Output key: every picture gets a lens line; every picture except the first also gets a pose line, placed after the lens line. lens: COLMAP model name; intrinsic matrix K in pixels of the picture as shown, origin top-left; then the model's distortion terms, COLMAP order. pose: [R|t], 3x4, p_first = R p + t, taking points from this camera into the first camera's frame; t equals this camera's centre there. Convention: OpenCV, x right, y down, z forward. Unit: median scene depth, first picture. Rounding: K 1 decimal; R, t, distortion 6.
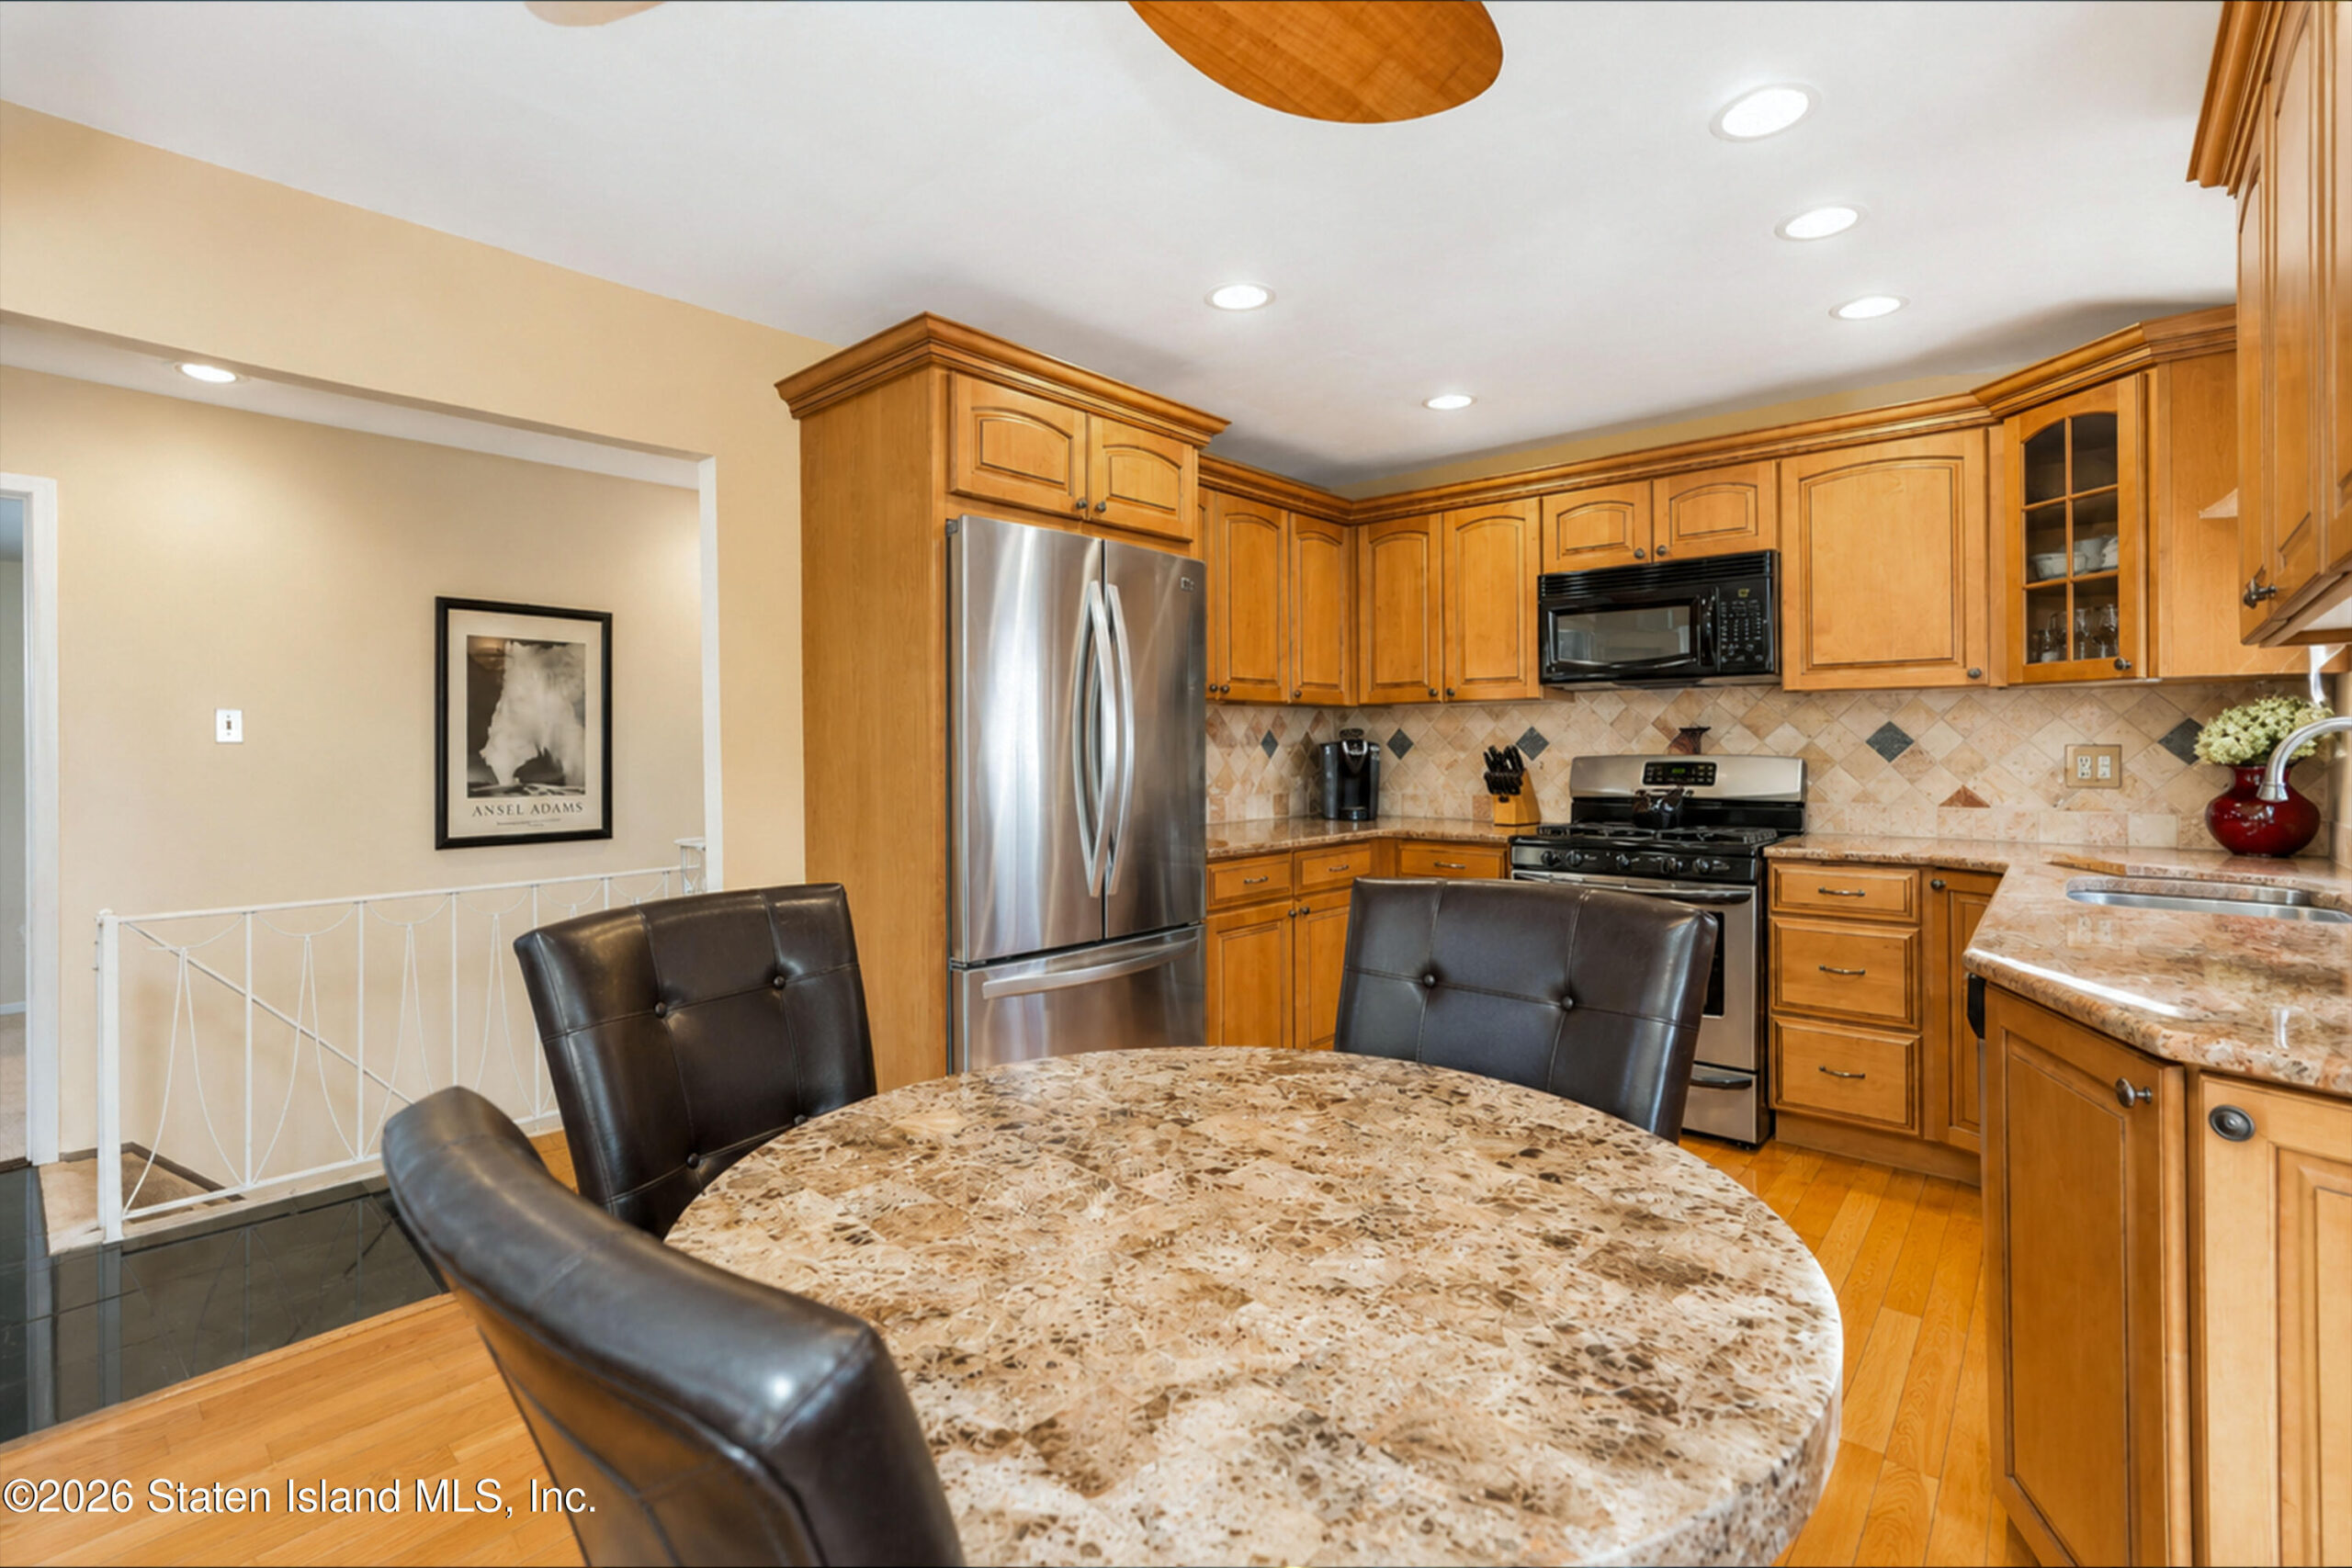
lens RADIAL K [[1138.4, 0, 1177.7], [0, 1138.4, 748.7], [0, 0, 1]] dist [-0.001356, 0.000063]
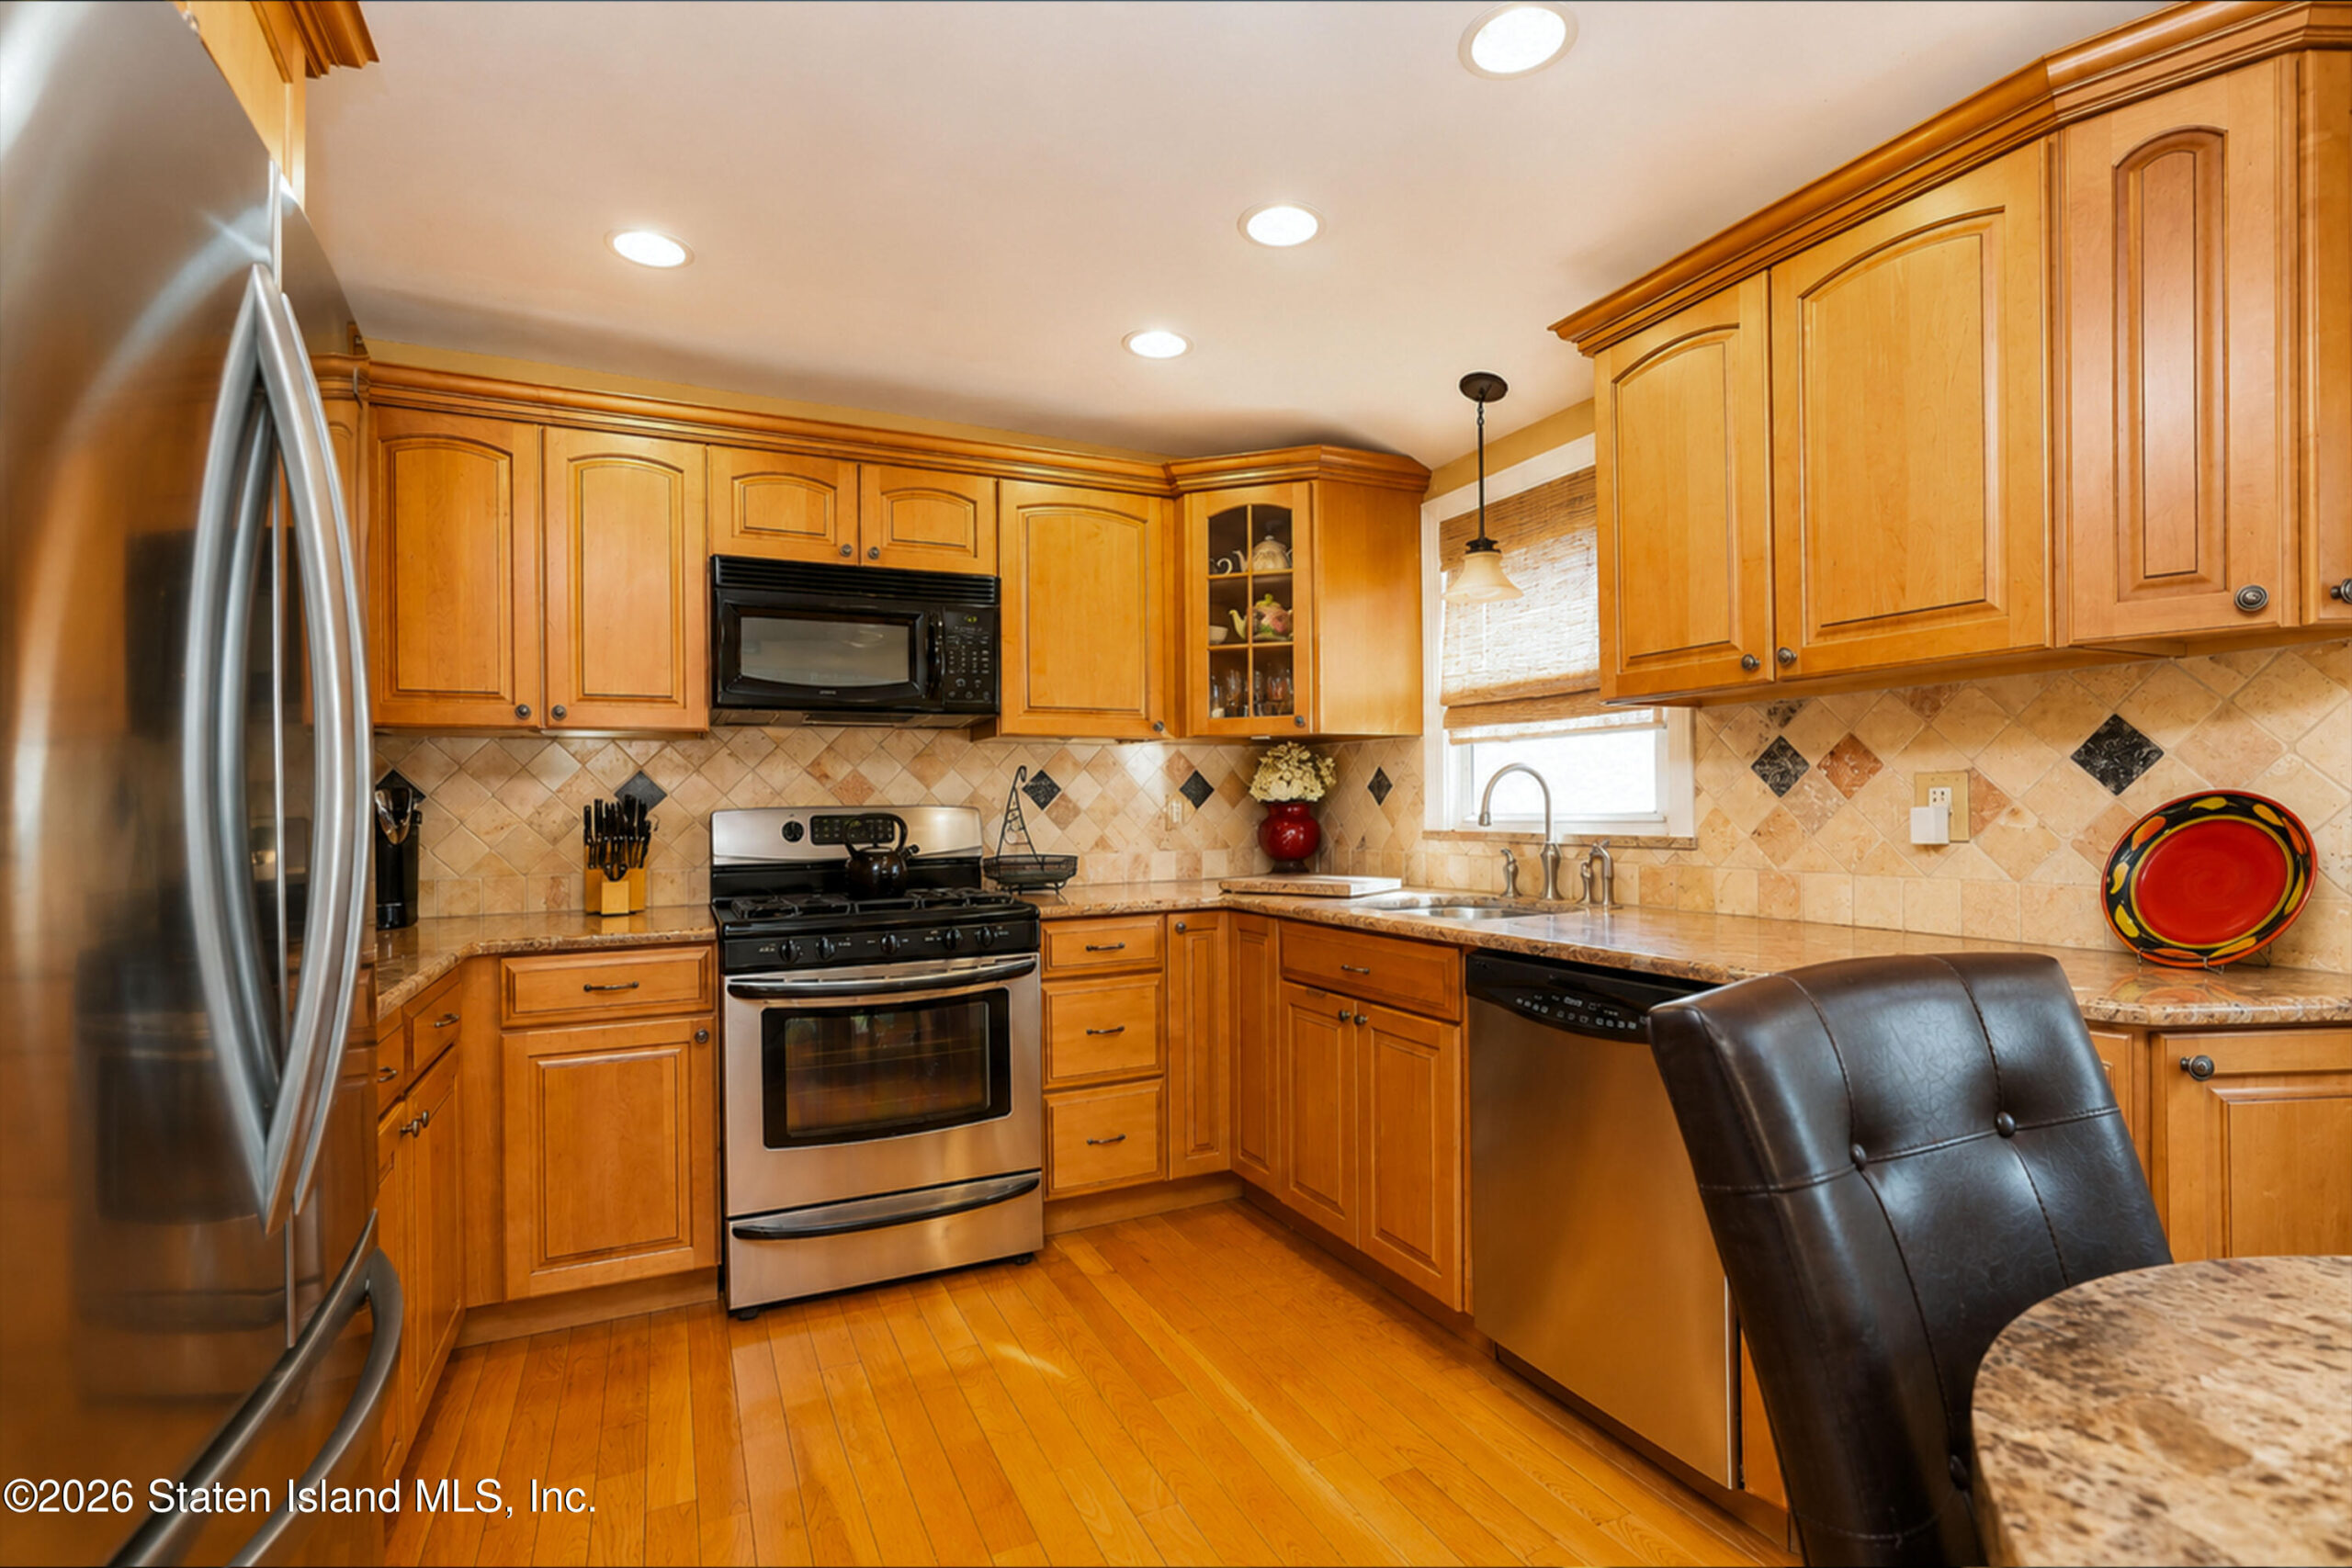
lens RADIAL K [[1123.5, 0, 1176.0], [0, 1123.5, 784.0], [0, 0, 1]] dist [-0.000955, 0.000198]
pose [[0.419944, 0.011269, 0.907480, -0.218634], [0.007034, 0.999852, -0.015671, 0.003650], [-0.907523, 0.012964, 0.419803, 0.501142]]
